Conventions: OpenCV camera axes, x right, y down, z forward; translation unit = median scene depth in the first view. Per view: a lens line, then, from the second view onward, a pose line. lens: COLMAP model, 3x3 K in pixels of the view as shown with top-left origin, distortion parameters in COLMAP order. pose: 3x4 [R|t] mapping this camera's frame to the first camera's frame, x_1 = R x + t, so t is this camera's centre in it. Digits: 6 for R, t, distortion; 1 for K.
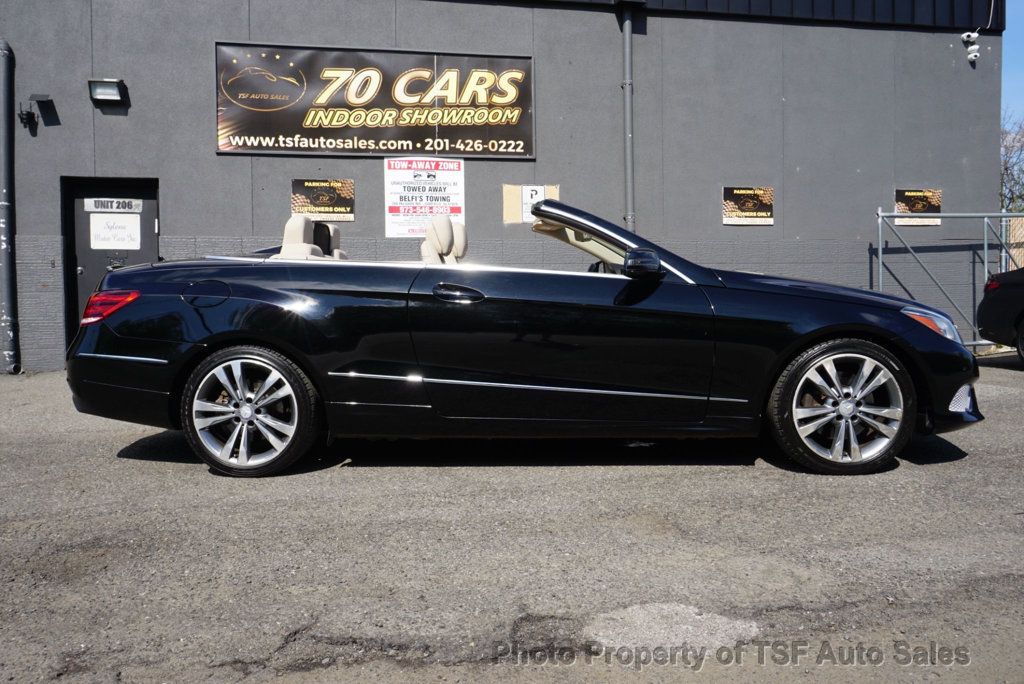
lens RADIAL K [[796.2, 0, 508.0], [0, 796.2, 340.8], [0, 0, 1]] dist [-0.007393, 0.002897]
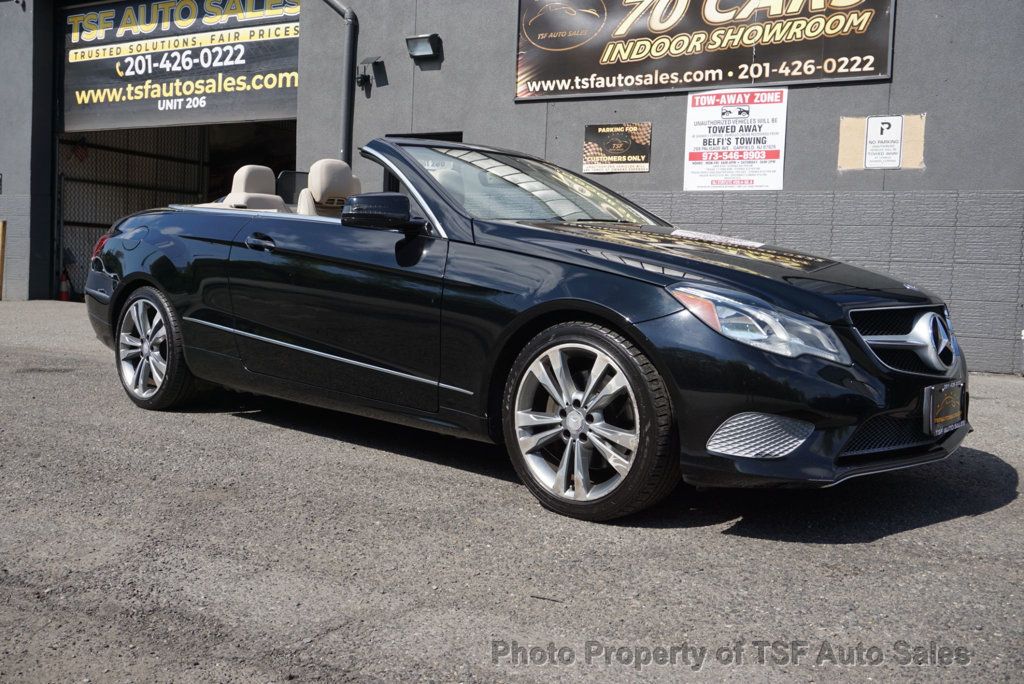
lens RADIAL K [[1002.5, 0, 515.8], [0, 1002.5, 340.1], [0, 0, 1]] dist [-0.001113, 0.000000]
pose [[0.764665, 0.084575, -0.638854, 0.384409], [-0.074126, 0.996314, 0.043173, -0.009185], [0.640150, 0.014343, 0.768116, 0.101943]]
